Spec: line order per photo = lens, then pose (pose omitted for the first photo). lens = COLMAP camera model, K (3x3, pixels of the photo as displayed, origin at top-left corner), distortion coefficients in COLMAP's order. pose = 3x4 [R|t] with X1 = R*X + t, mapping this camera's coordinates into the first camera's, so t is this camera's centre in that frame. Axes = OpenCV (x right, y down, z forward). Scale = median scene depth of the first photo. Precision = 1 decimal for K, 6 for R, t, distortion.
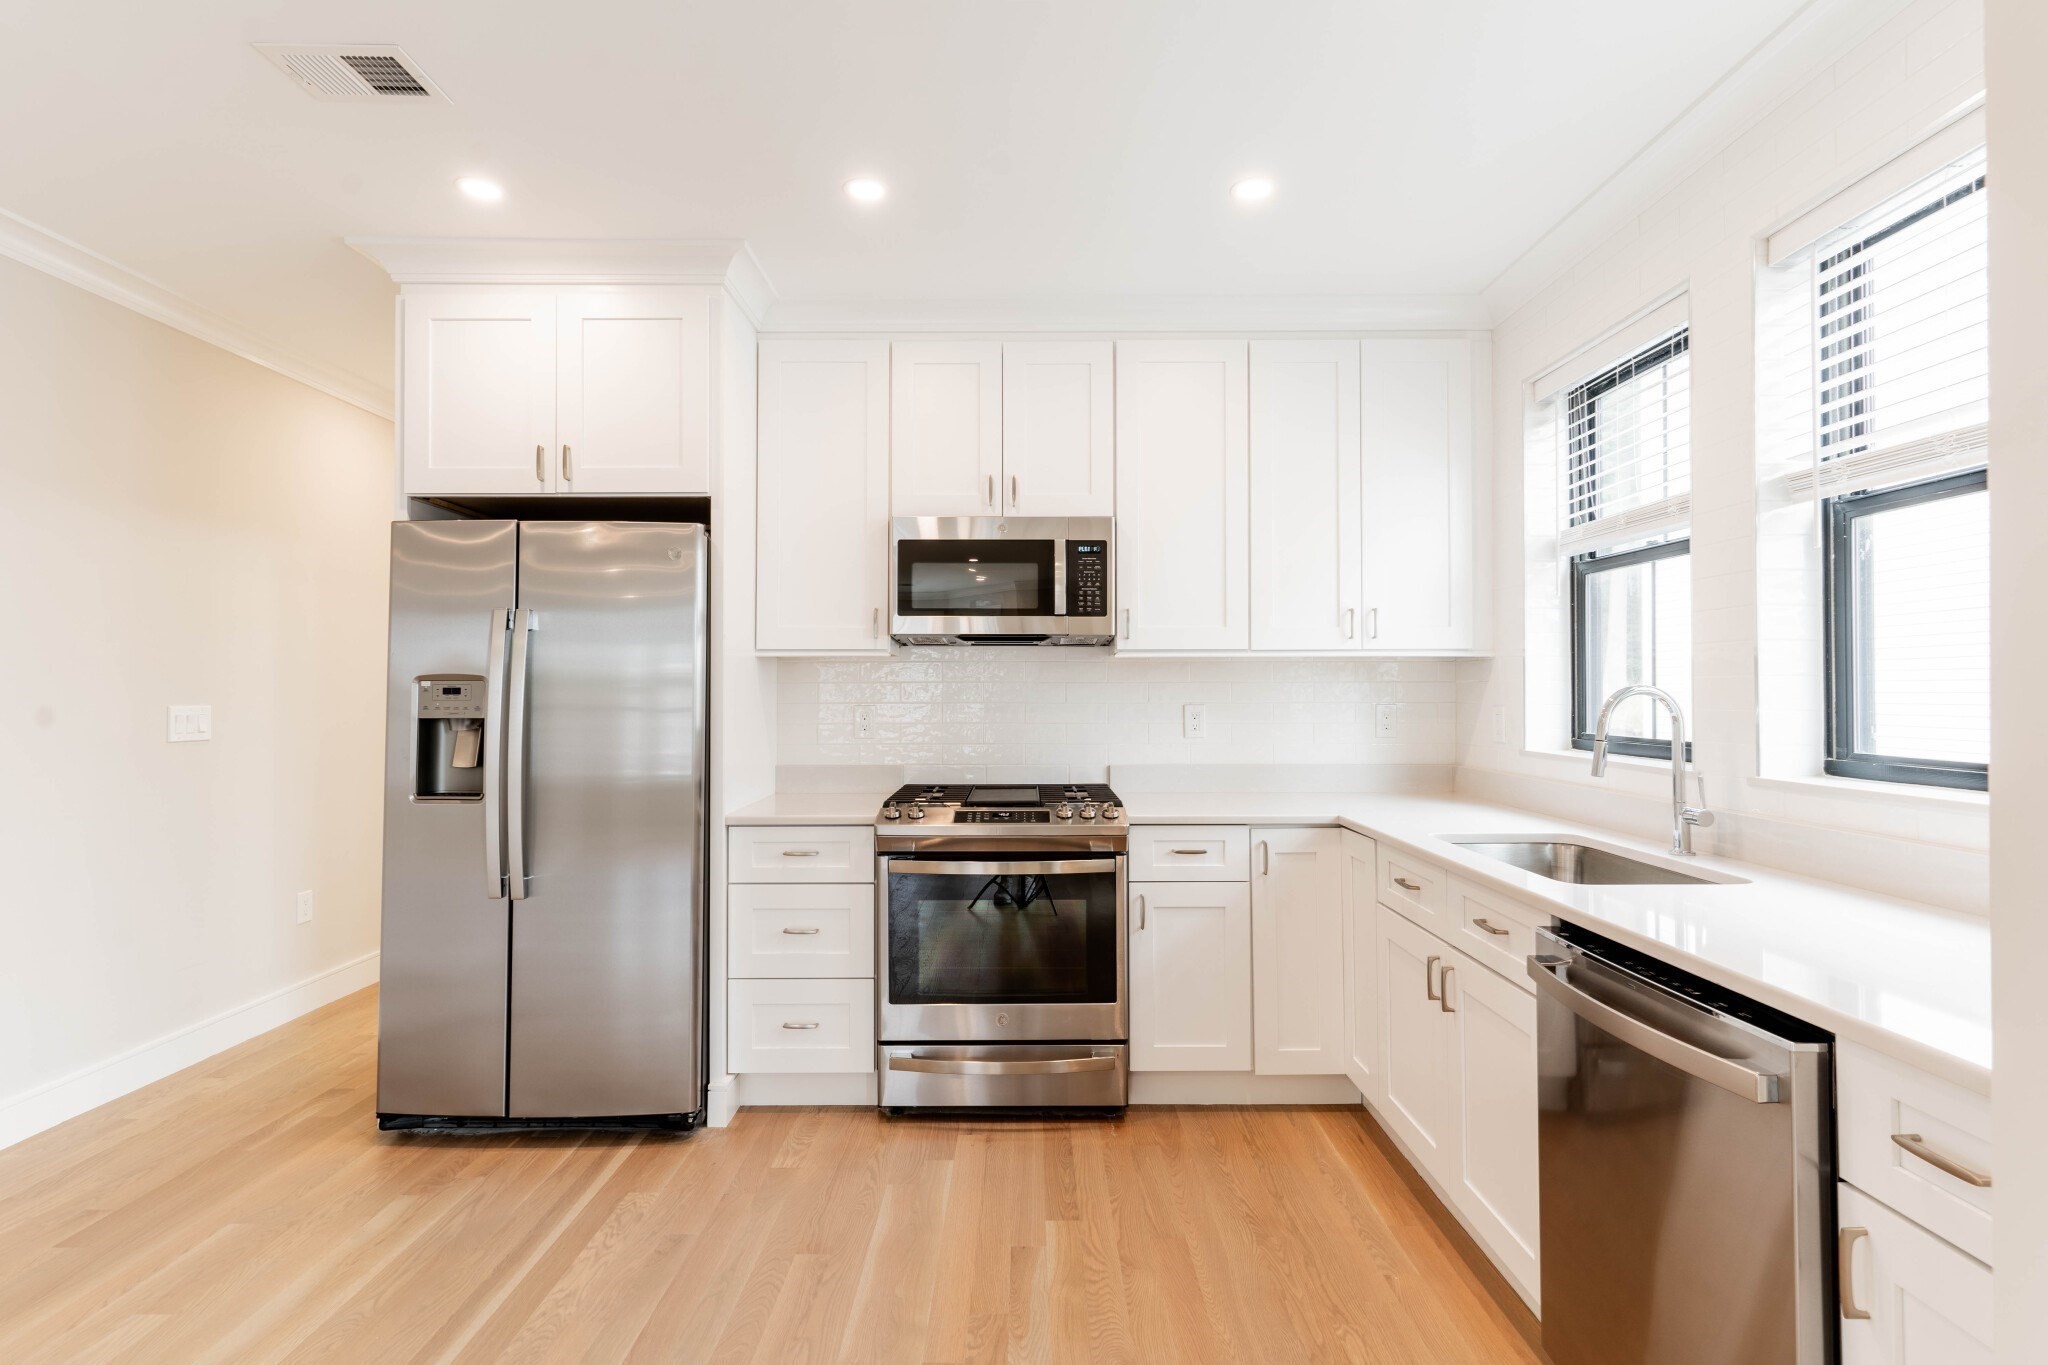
lens RADIAL K [[974.7, 0, 1024.0], [0, 974.7, 682.5], [0, 0, 1]] dist [-0.001023, -0.000106]
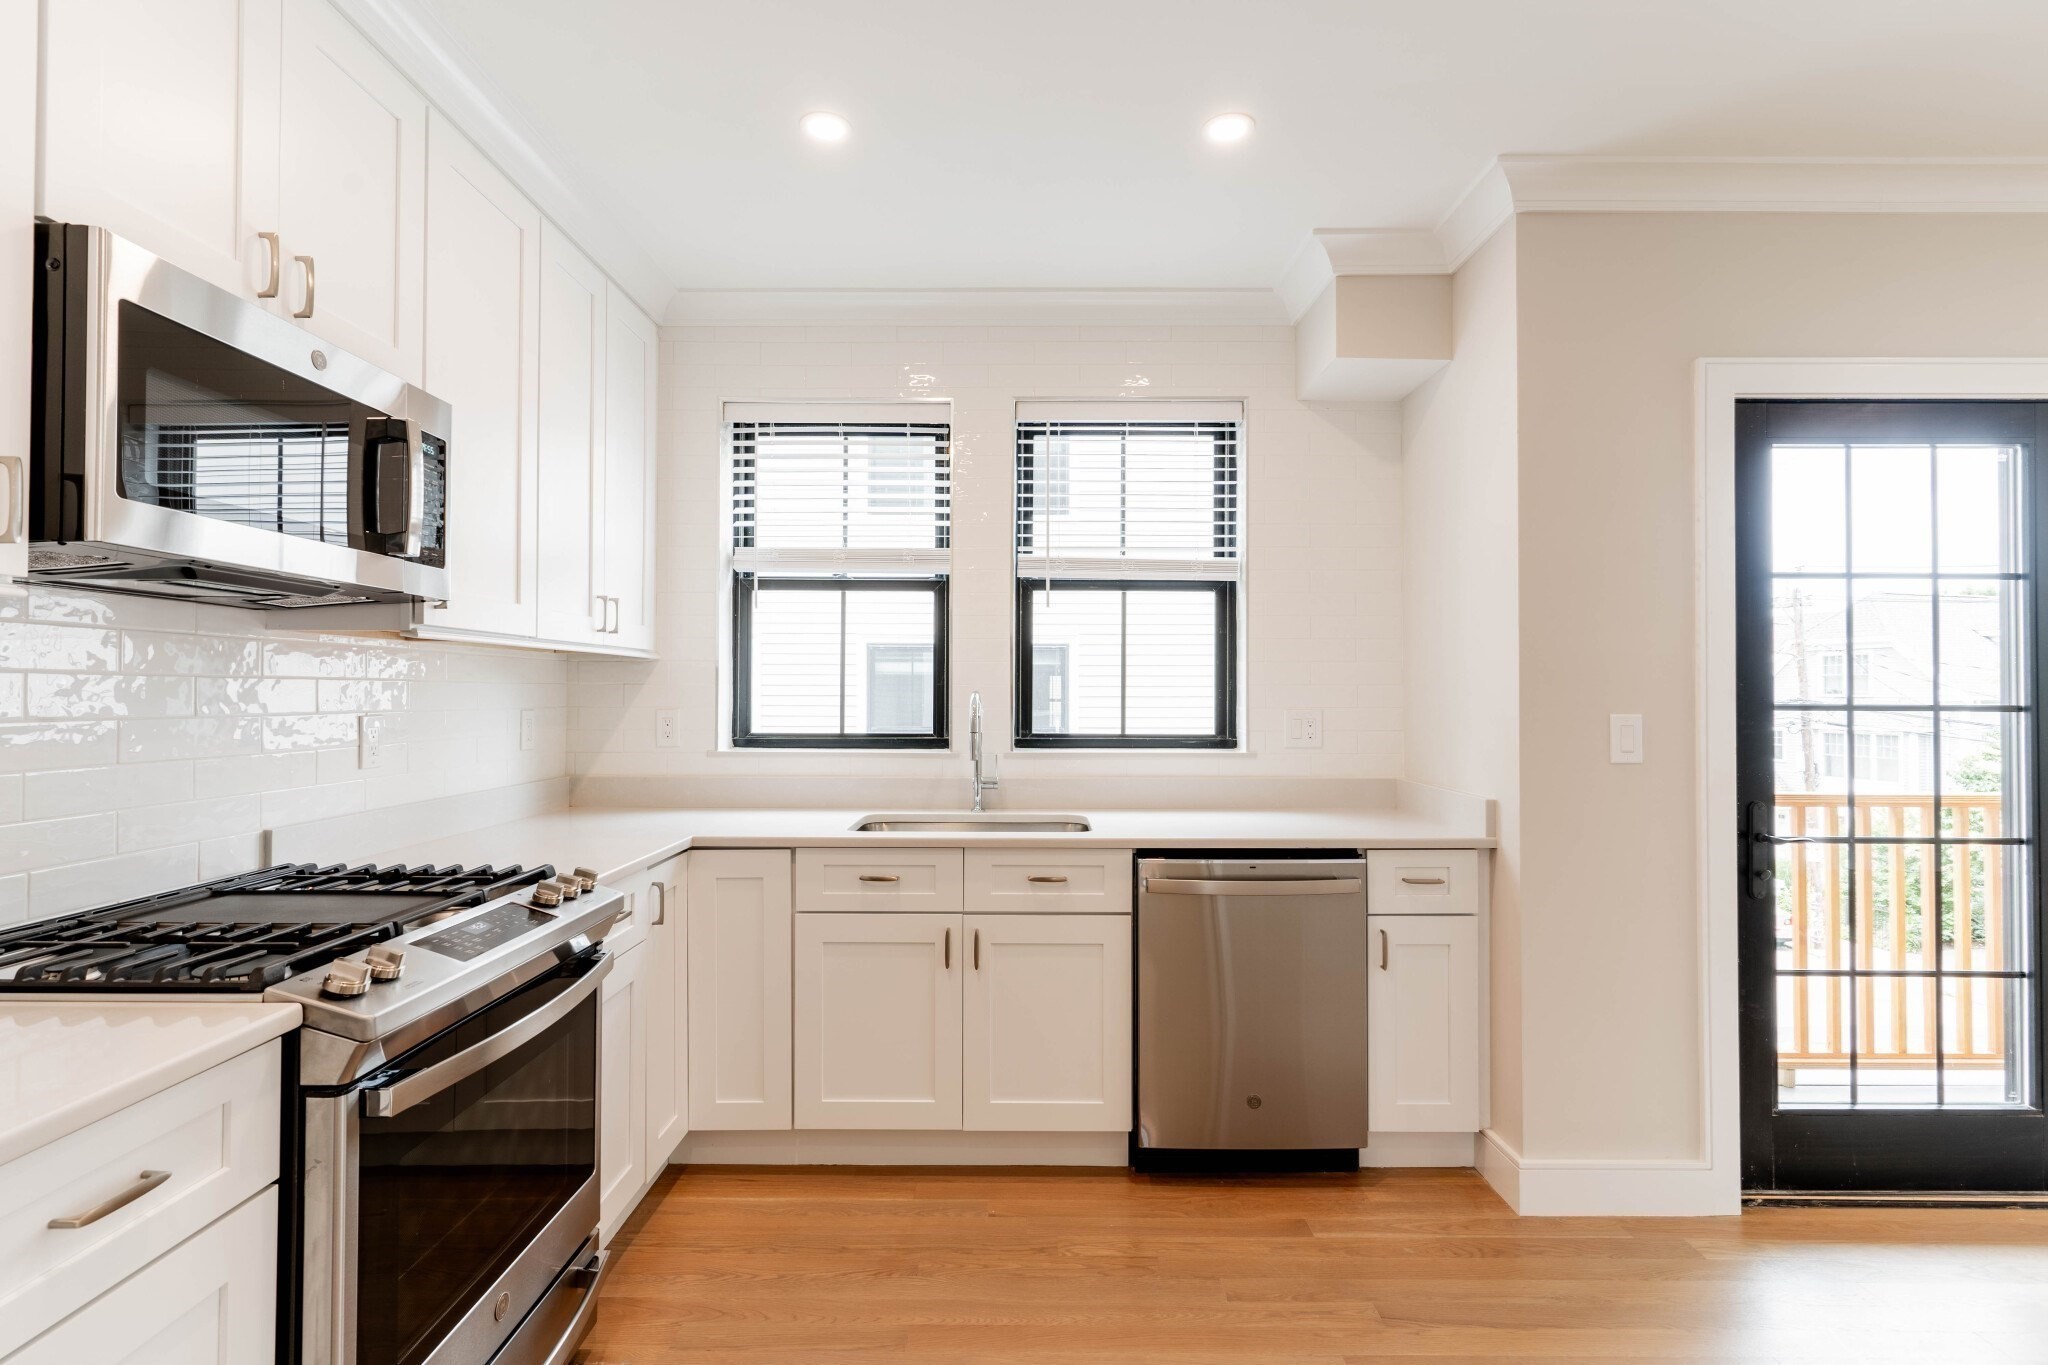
lens RADIAL K [[974.7, 0, 1024.0], [0, 974.7, 682.5], [0, 0, 1]] dist [-0.001023, -0.000106]
pose [[0.004997, 0.012387, 0.999911, -0.559248], [-0.011744, 0.999855, -0.012328, 0.005451], [-0.999919, -0.011681, 0.005142, 0.708653]]
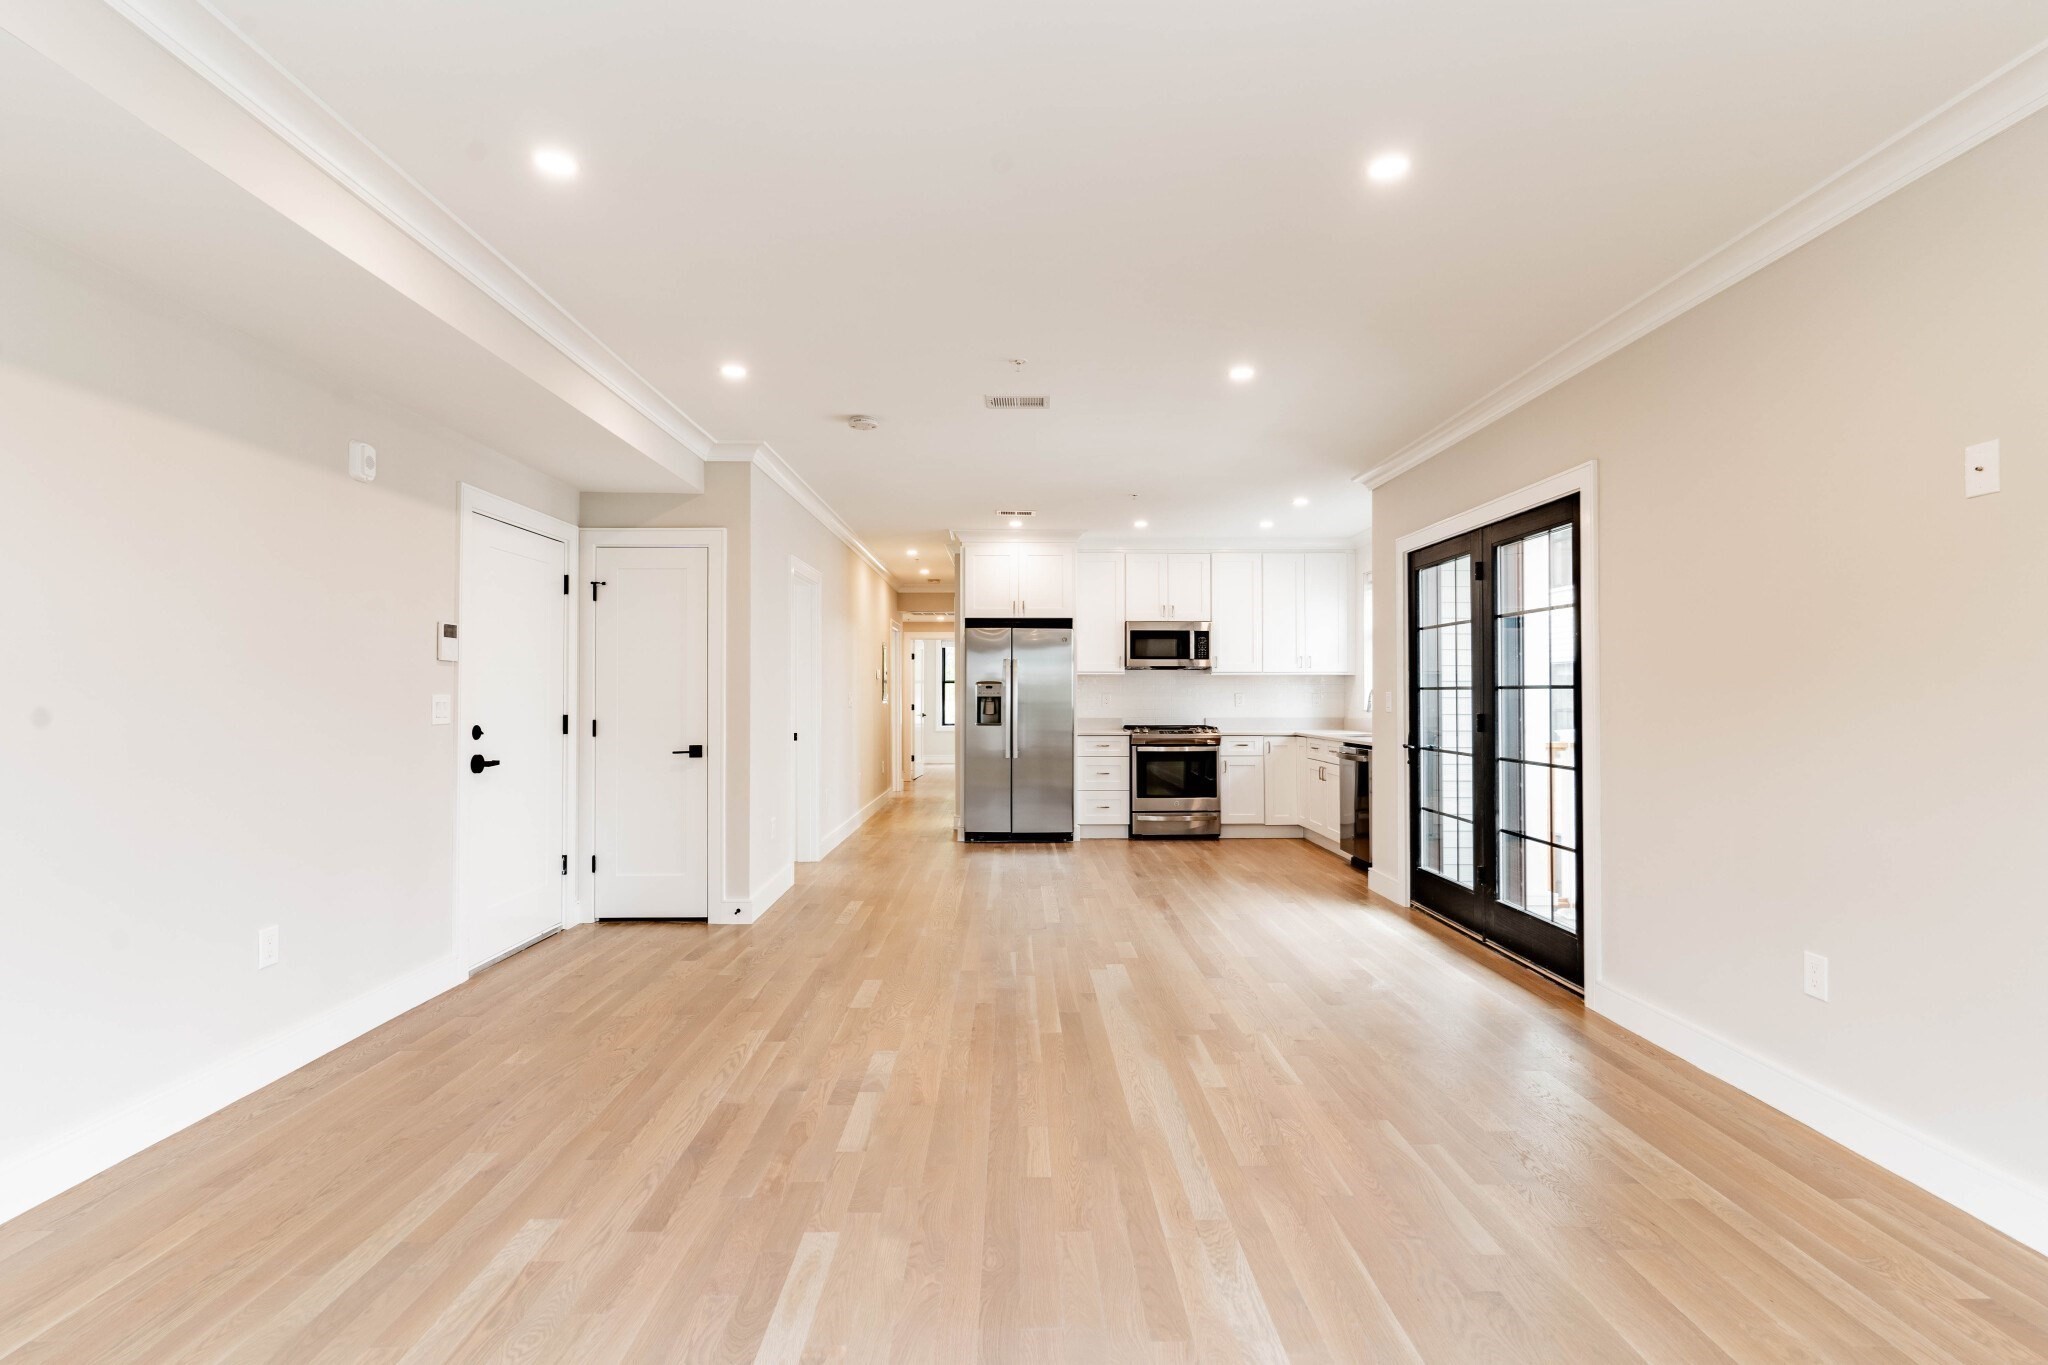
lens RADIAL K [[974.7, 0, 1024.0], [0, 974.7, 682.5], [0, 0, 1]] dist [-0.001023, -0.000106]
pose [[0.999947, 0.000823, 0.010260, -0.485548], [-0.000763, 0.999983, -0.005831, 0.010808], [-0.010264, 0.005823, 0.999930, -1.792071]]
